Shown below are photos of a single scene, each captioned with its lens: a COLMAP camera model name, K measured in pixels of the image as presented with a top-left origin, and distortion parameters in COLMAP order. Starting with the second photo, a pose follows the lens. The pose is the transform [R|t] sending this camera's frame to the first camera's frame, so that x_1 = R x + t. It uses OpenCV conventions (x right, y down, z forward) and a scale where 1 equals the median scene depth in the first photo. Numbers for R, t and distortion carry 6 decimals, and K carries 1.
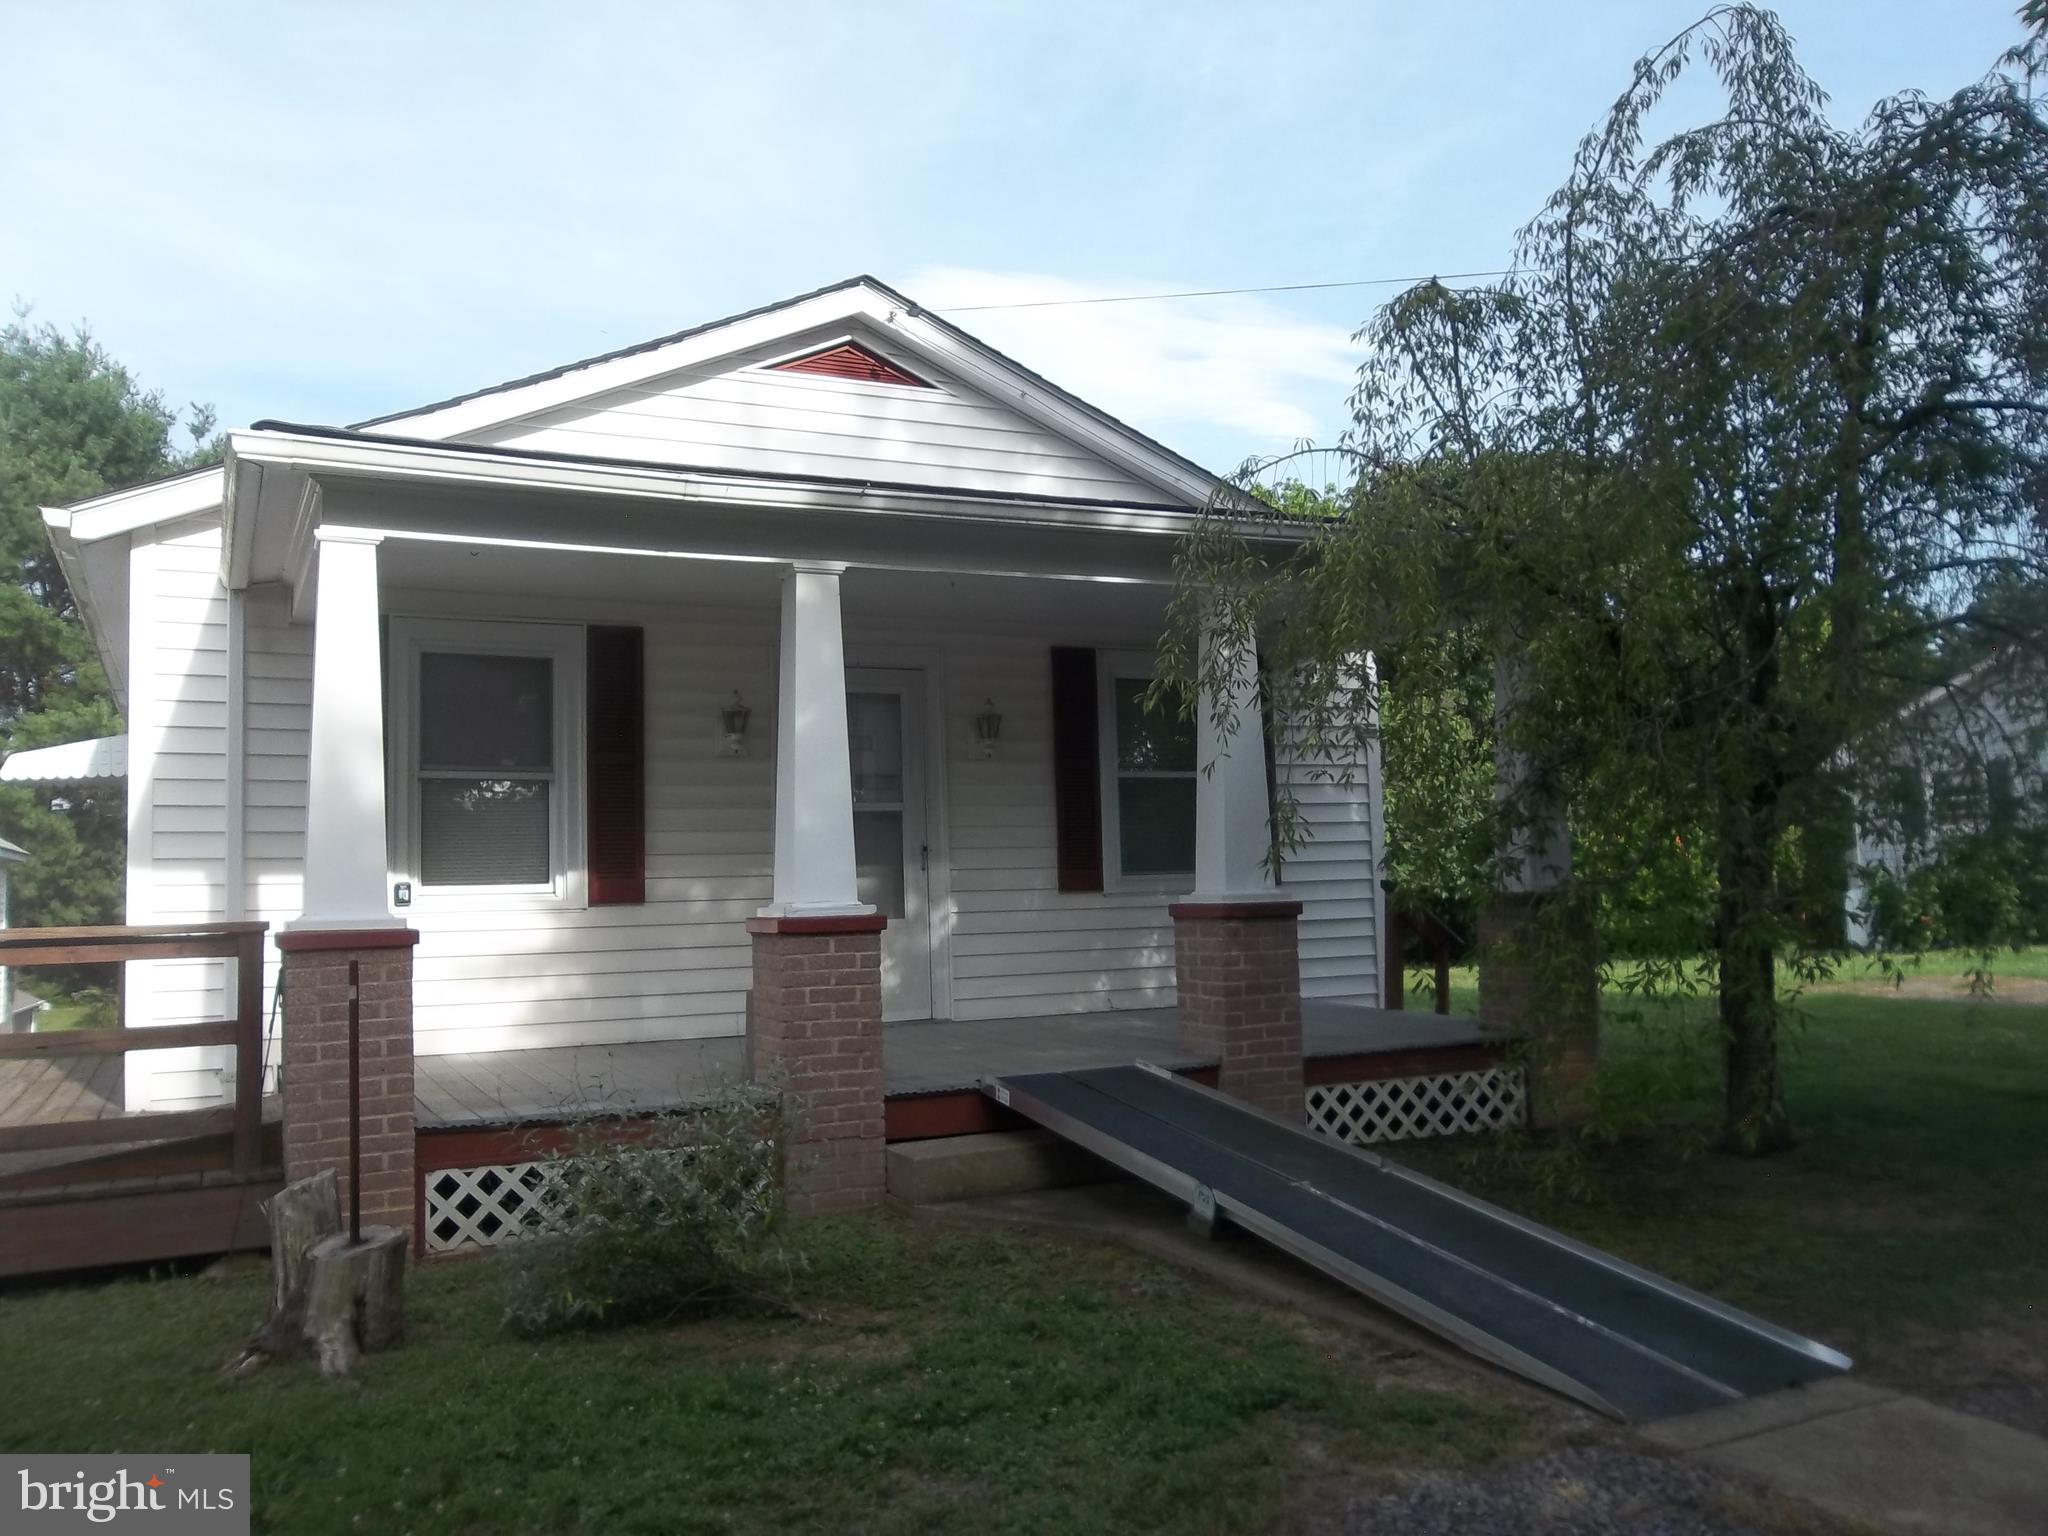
lens RADIAL K [[1669.5, 0, 1024.0], [0, 1669.5, 768.0], [0, 0, 1]] dist [-0.004573, 0.007365]
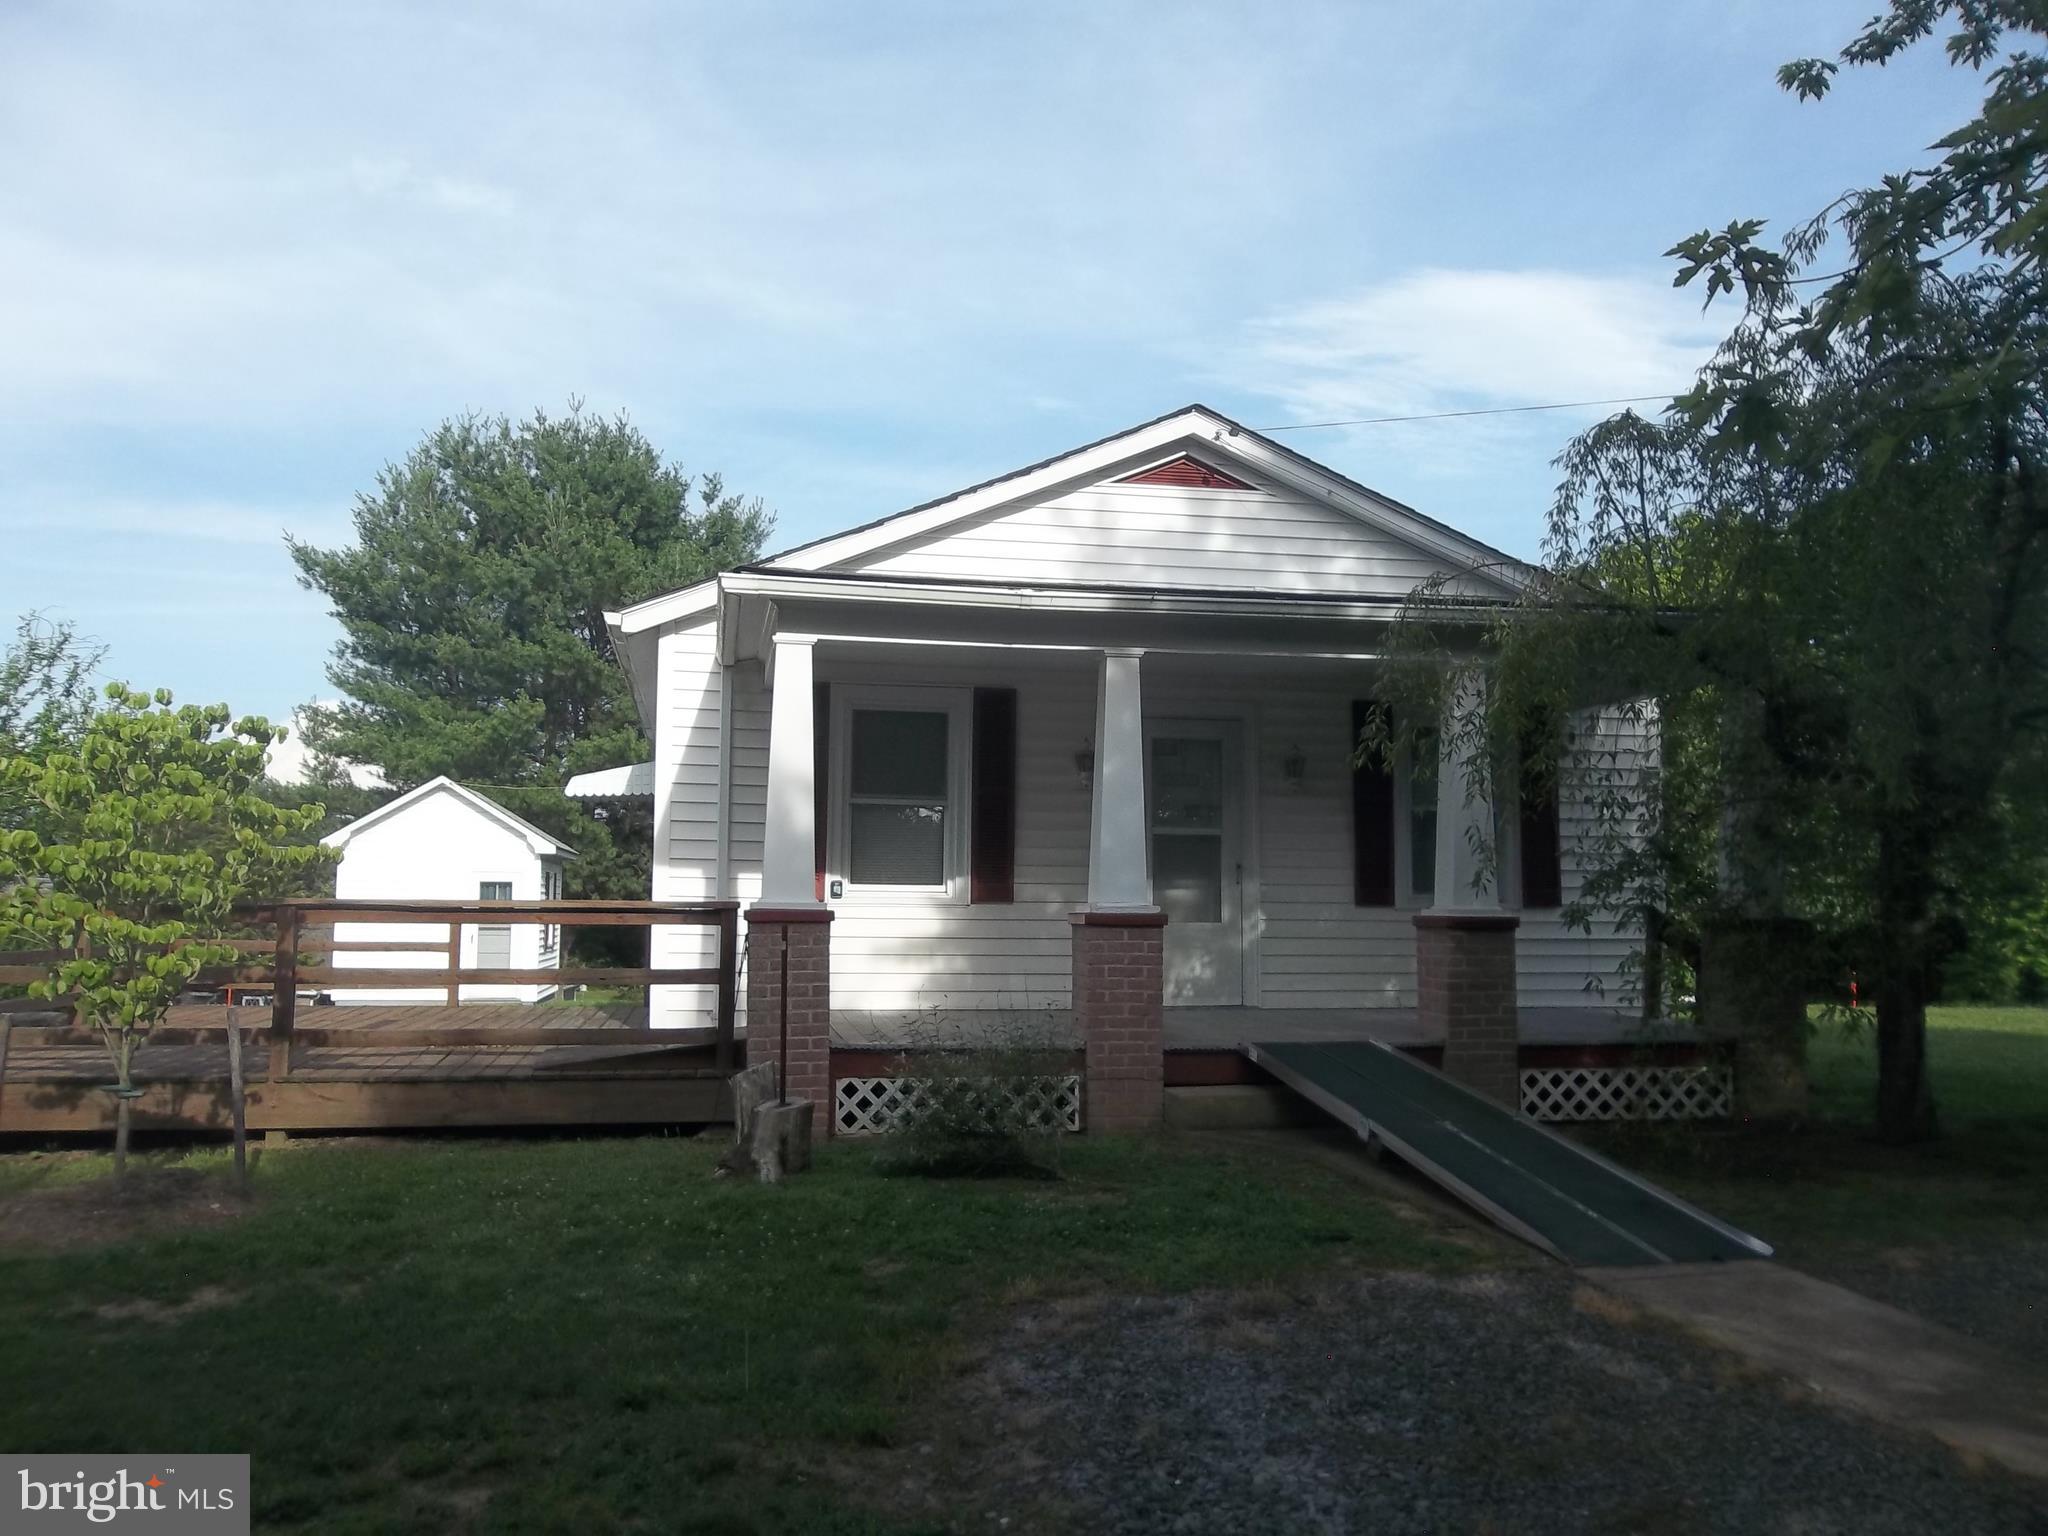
lens RADIAL K [[1660.9, 0, 1018.9], [0, 1660.9, 777.7], [0, 0, 1]] dist [-0.003052, 0.009242]
pose [[0.962524, 0.012575, -0.270905, 0.143383], [-0.014411, 0.999885, -0.004787, -0.011419], [0.270814, 0.008512, 0.962594, -0.274953]]
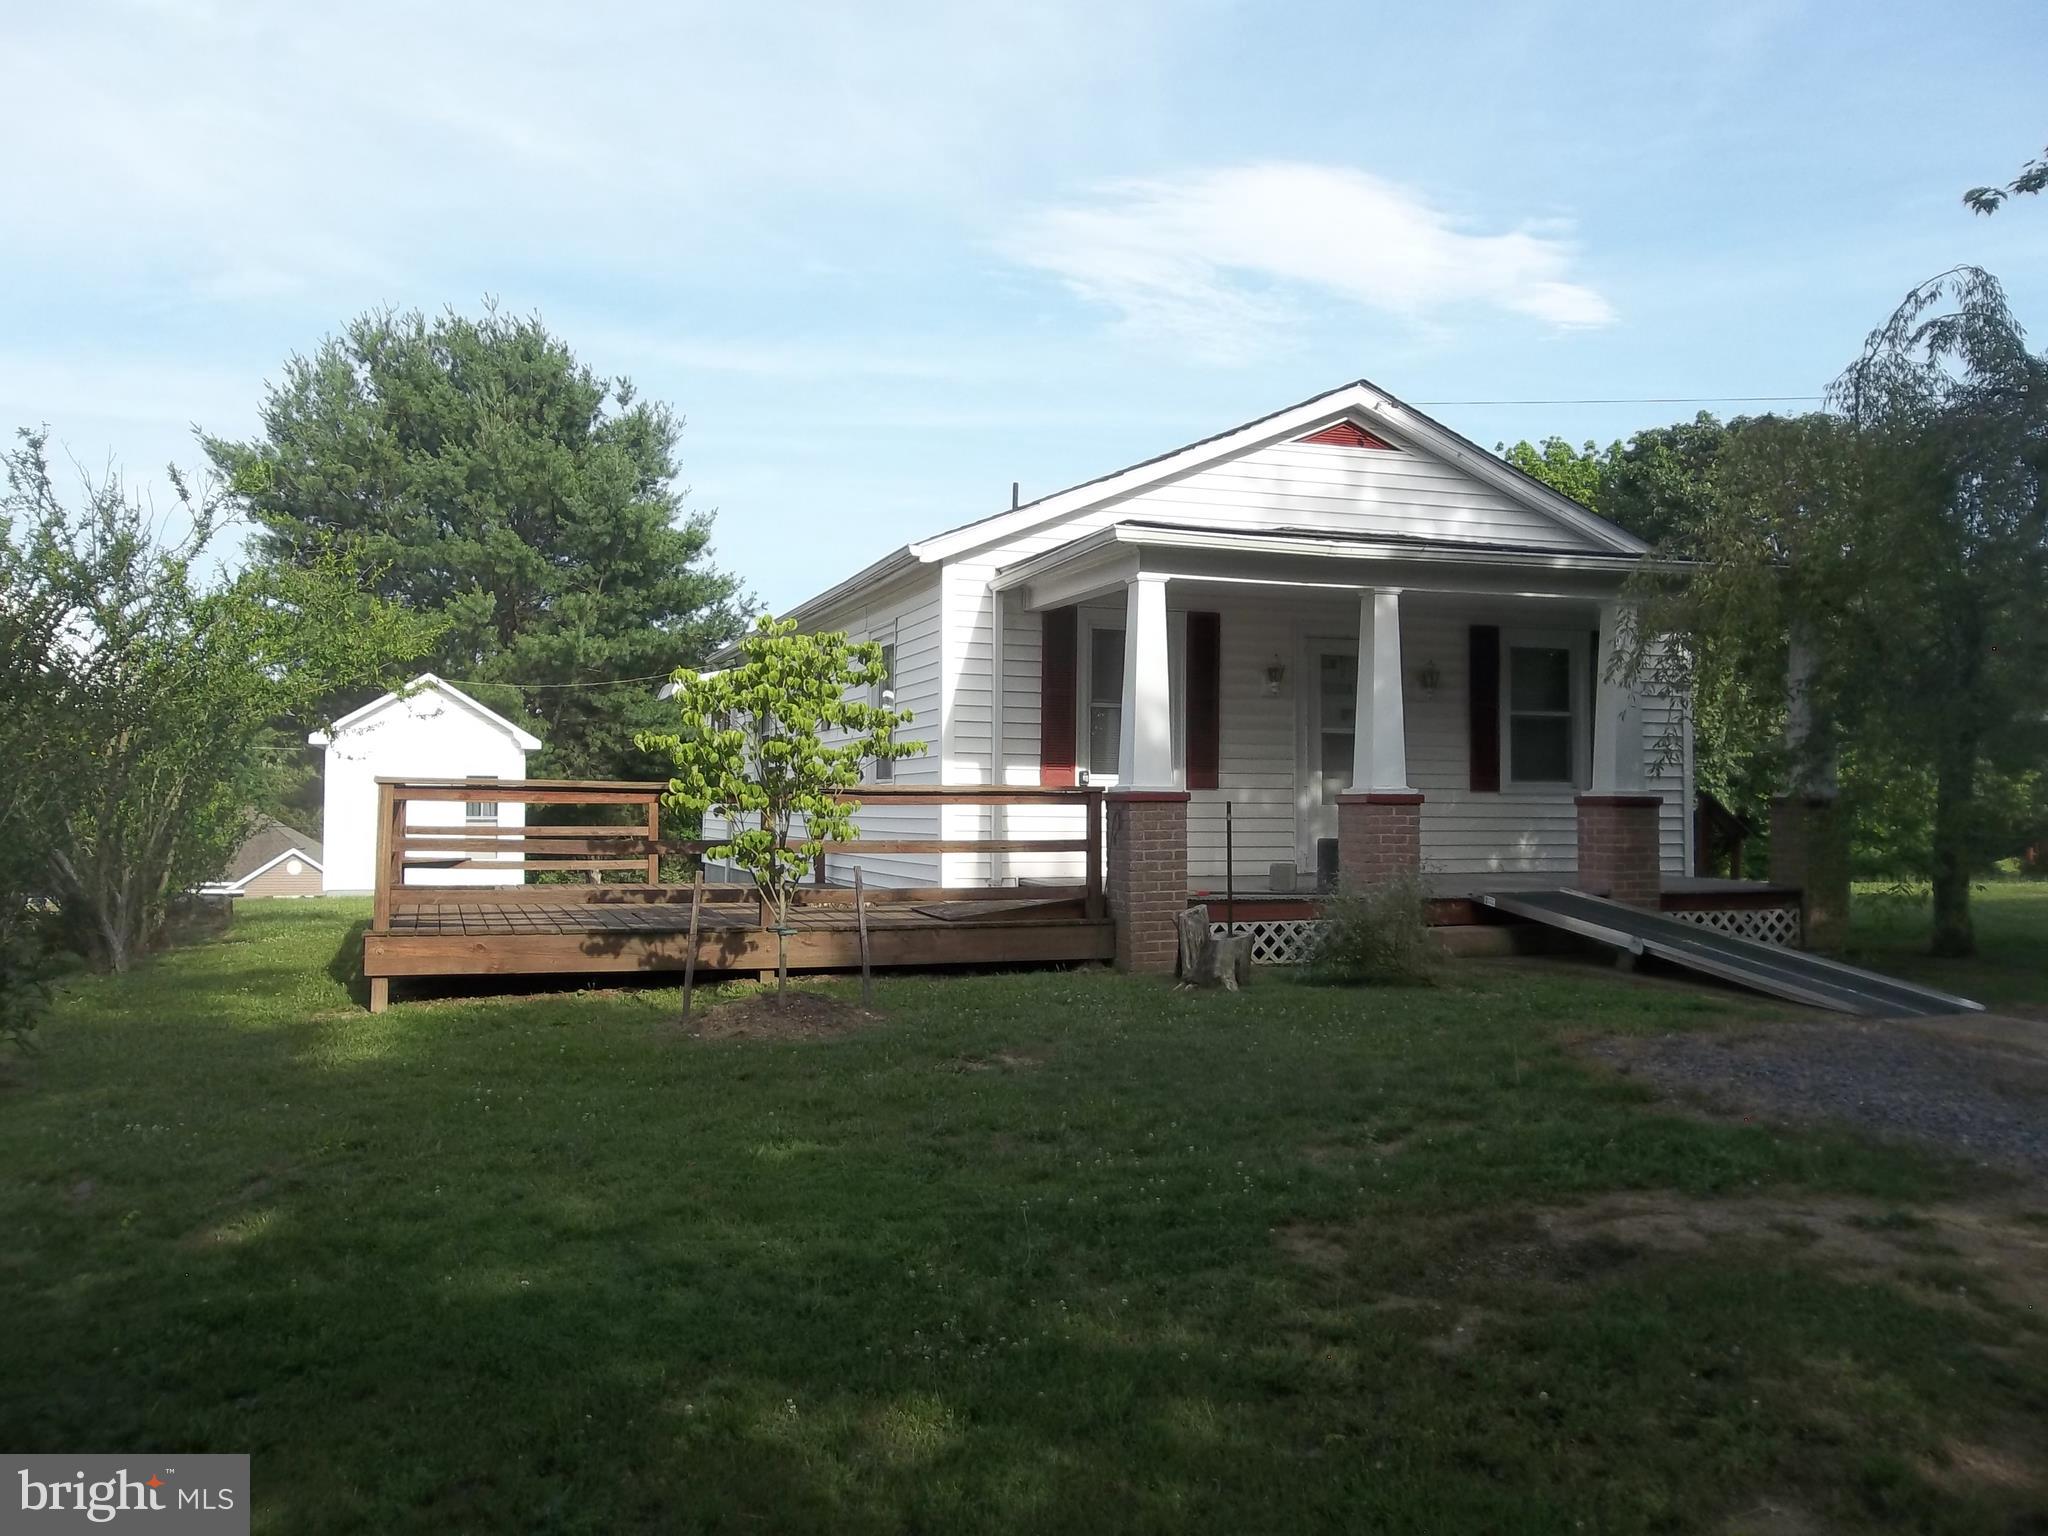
lens RADIAL K [[1643.6, 0, 1041.4], [0, 1643.6, 773.0], [0, 0, 1]] dist [0.010473, -0.000365]
pose [[0.992943, 0.026859, -0.115510, -0.249000], [-0.020976, 0.998435, 0.051847, -0.012982], [0.116722, -0.049058, 0.991952, -0.652318]]
